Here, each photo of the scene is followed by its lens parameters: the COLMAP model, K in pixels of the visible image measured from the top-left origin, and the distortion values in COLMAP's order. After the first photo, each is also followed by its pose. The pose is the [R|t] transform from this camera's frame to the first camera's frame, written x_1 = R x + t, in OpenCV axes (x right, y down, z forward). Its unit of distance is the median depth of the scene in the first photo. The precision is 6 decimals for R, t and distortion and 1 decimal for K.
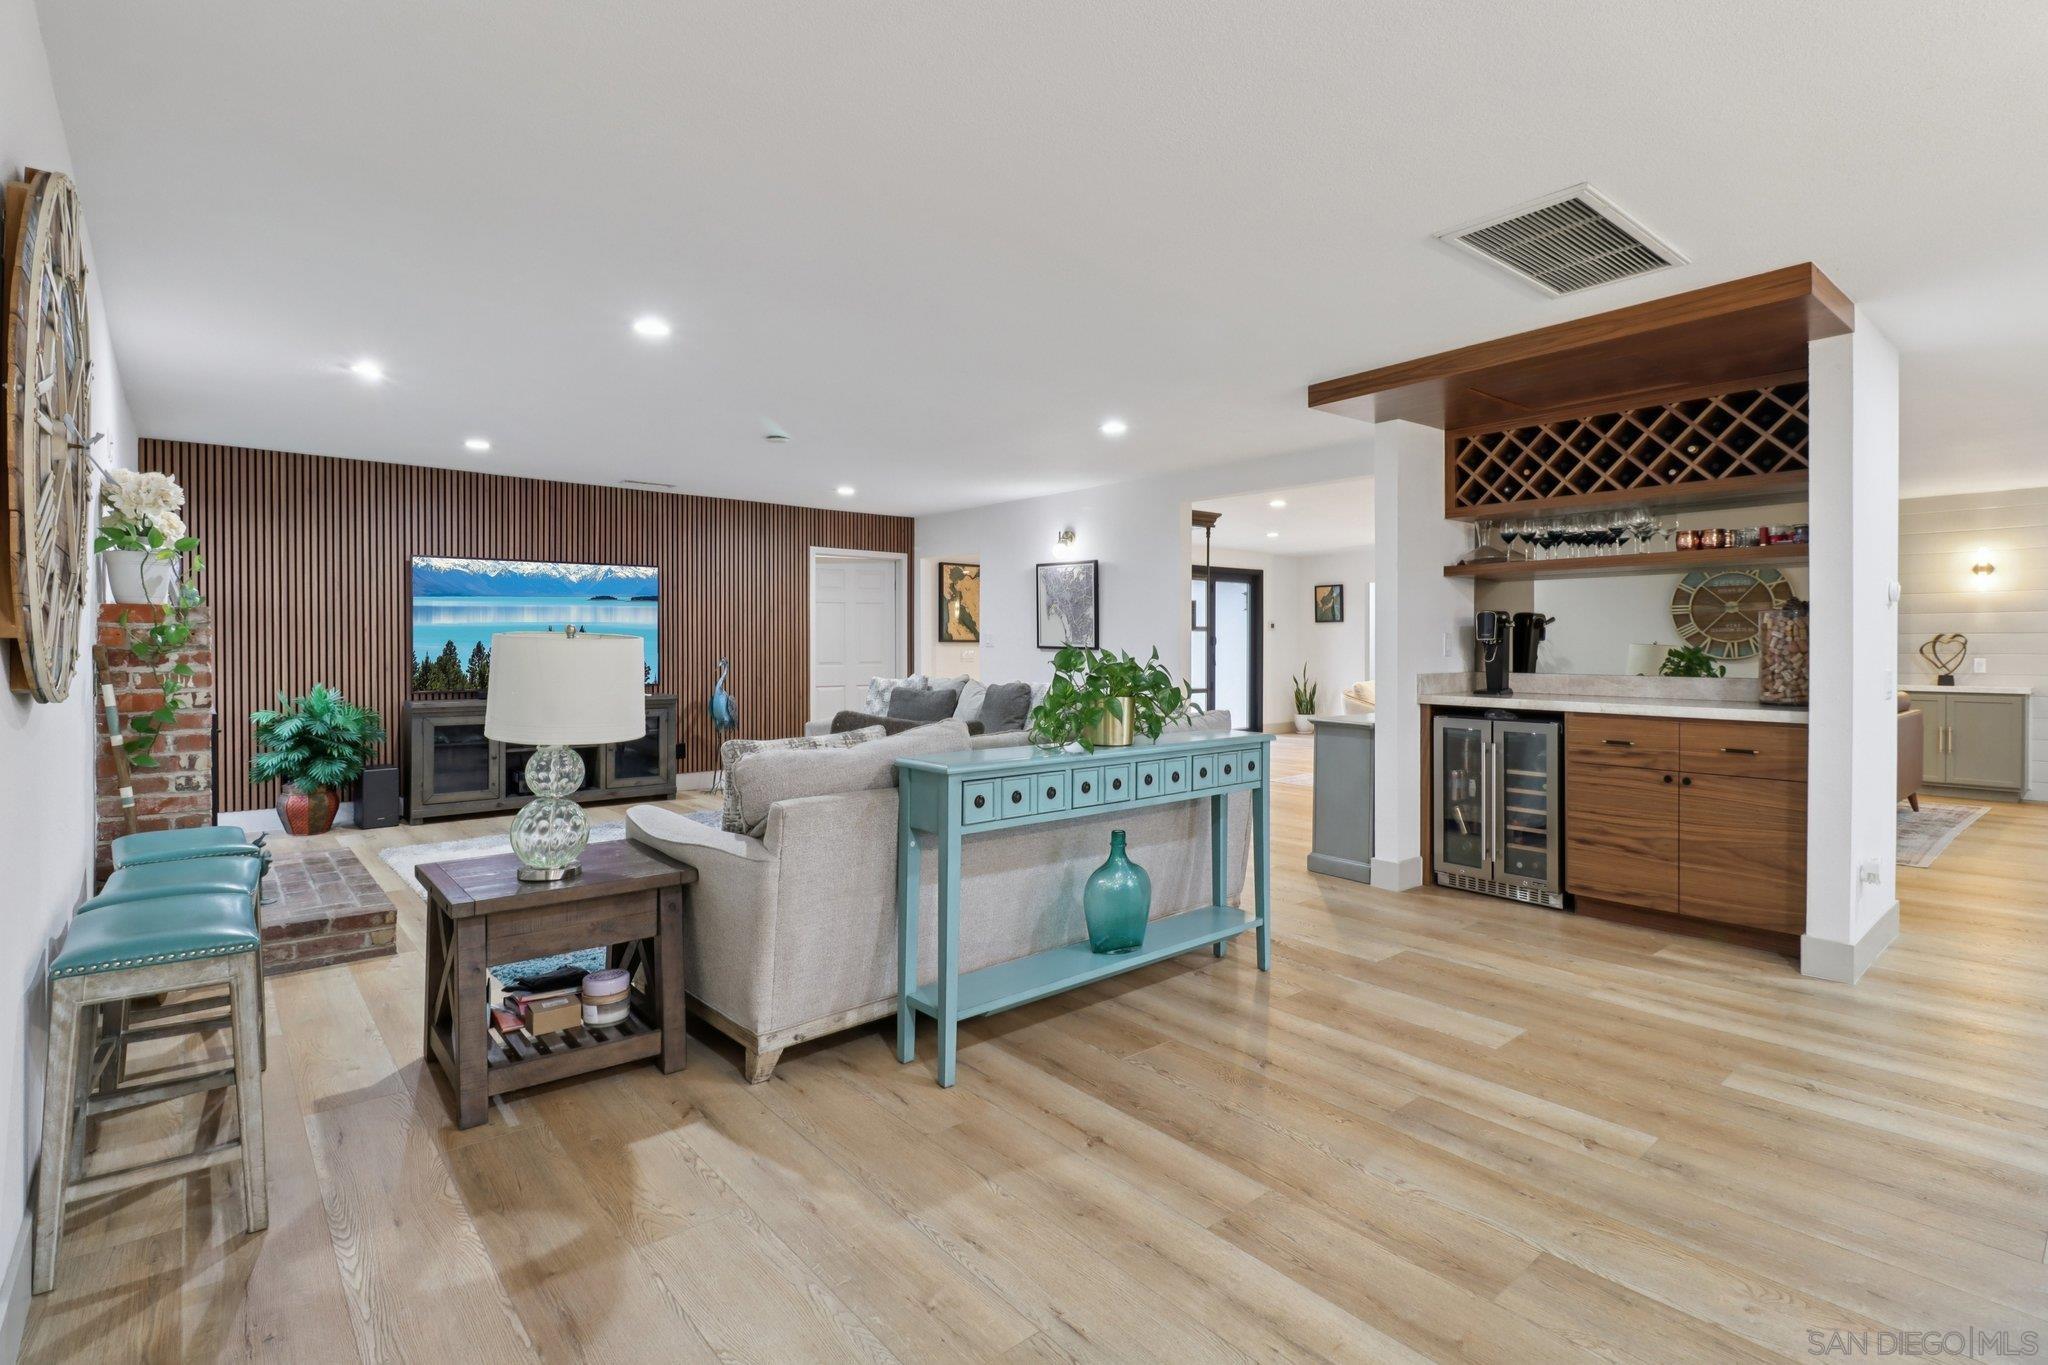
lens RADIAL K [[956.2, 0, 1031.4], [0, 956.2, 657.4], [0, 0, 1]] dist [0.016117, -0.013405]
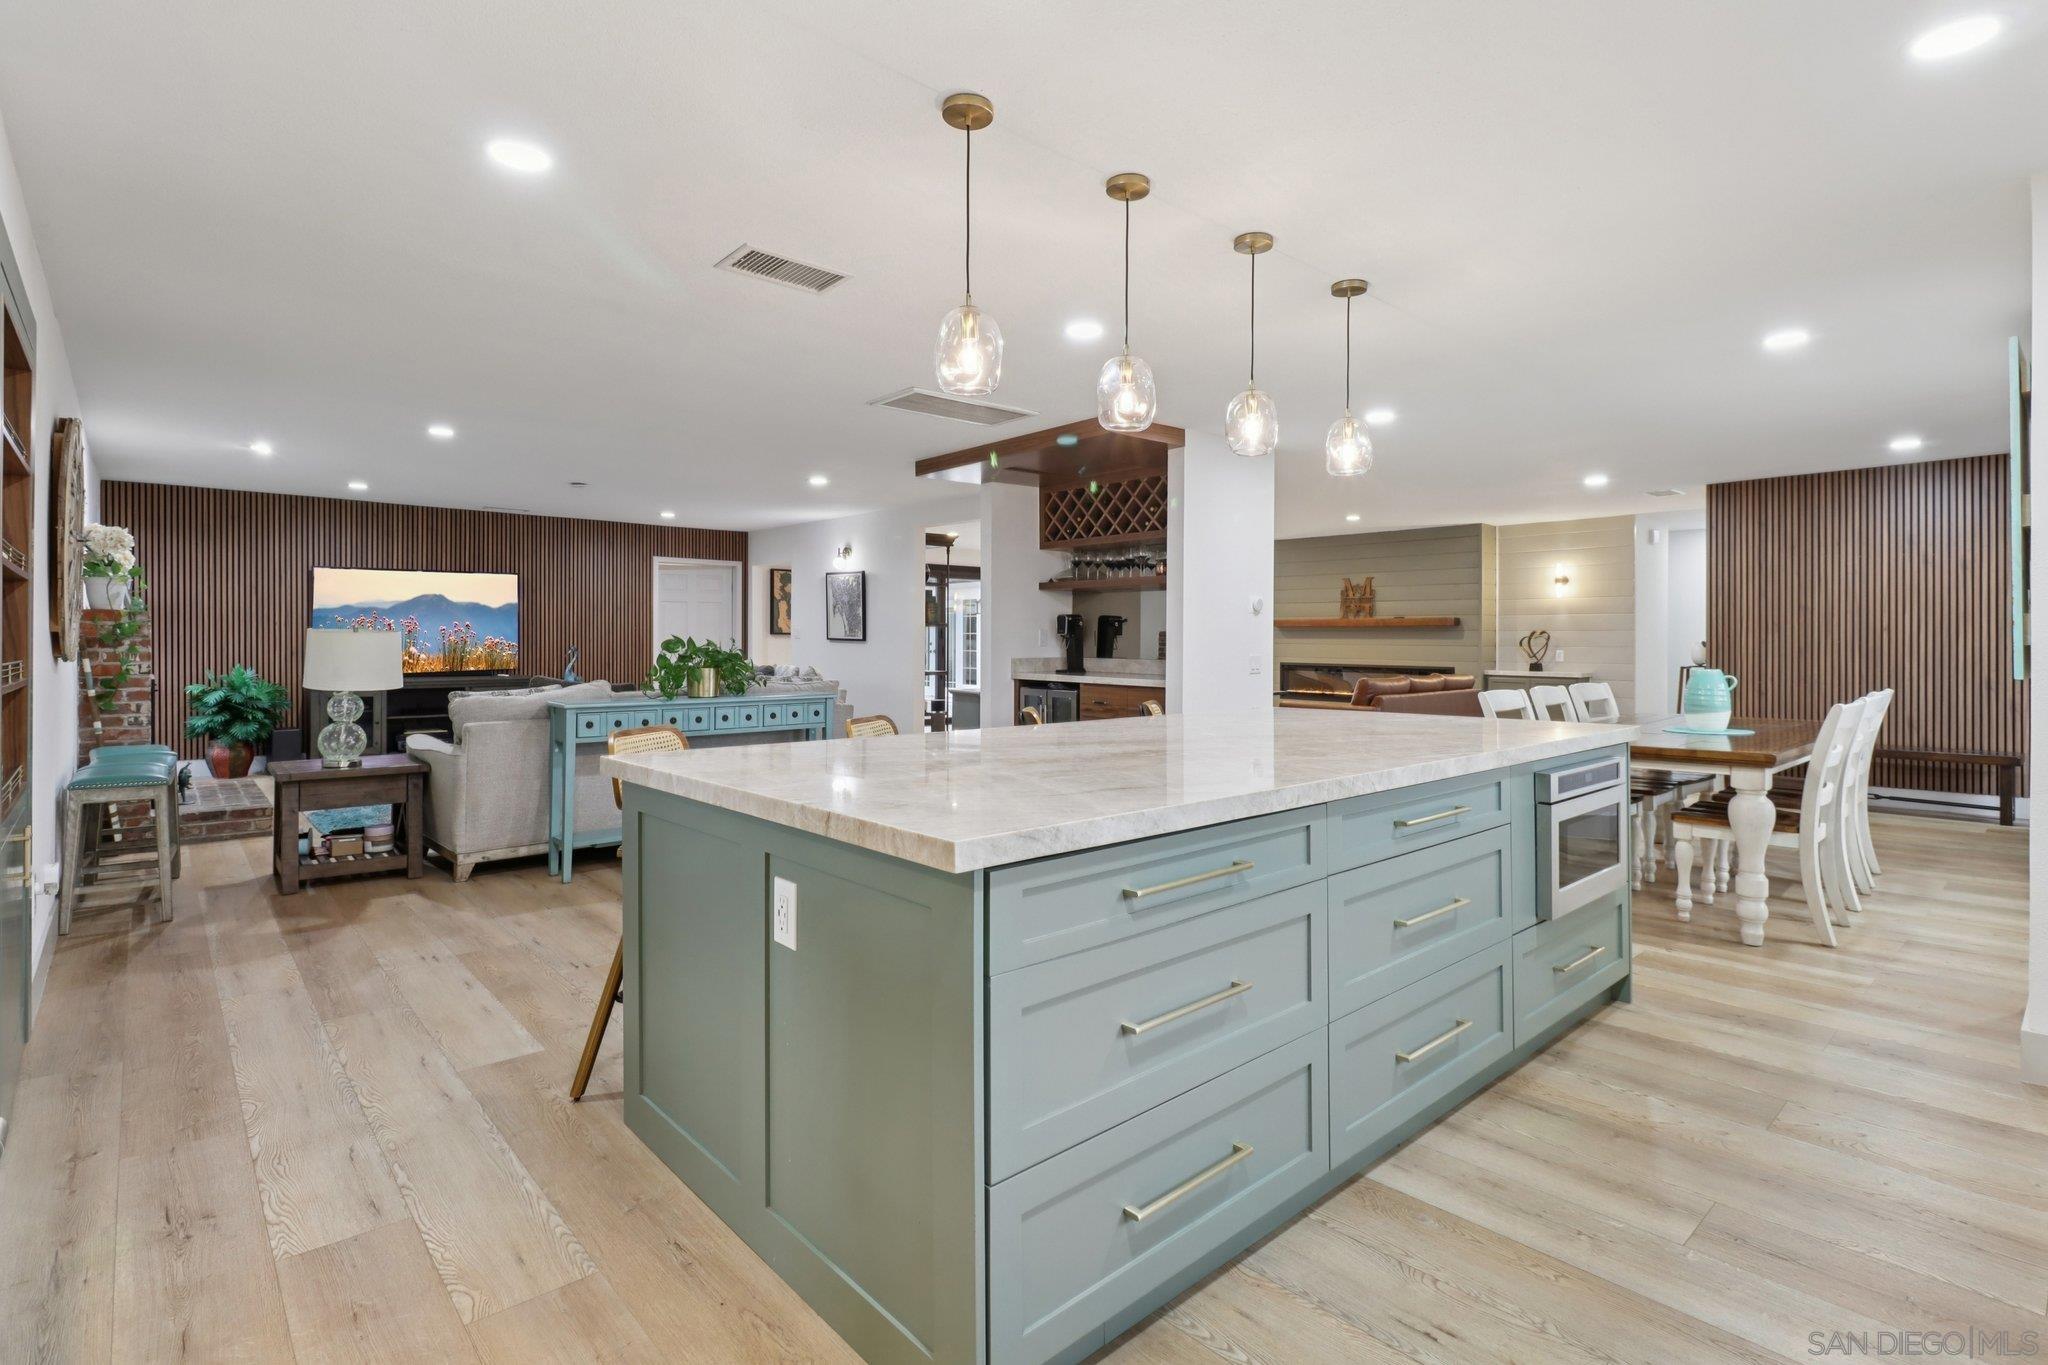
lens RADIAL K [[968.8, 0, 1030.8], [0, 968.8, 648.8], [0, 0, 1]] dist [0.019530, -0.014829]
pose [[0.999809, 0.003193, 0.019256, 0.452856], [-0.003164, 0.999994, -0.001522, 0.006074], [-0.019260, 0.001461, 0.999813, -0.508331]]
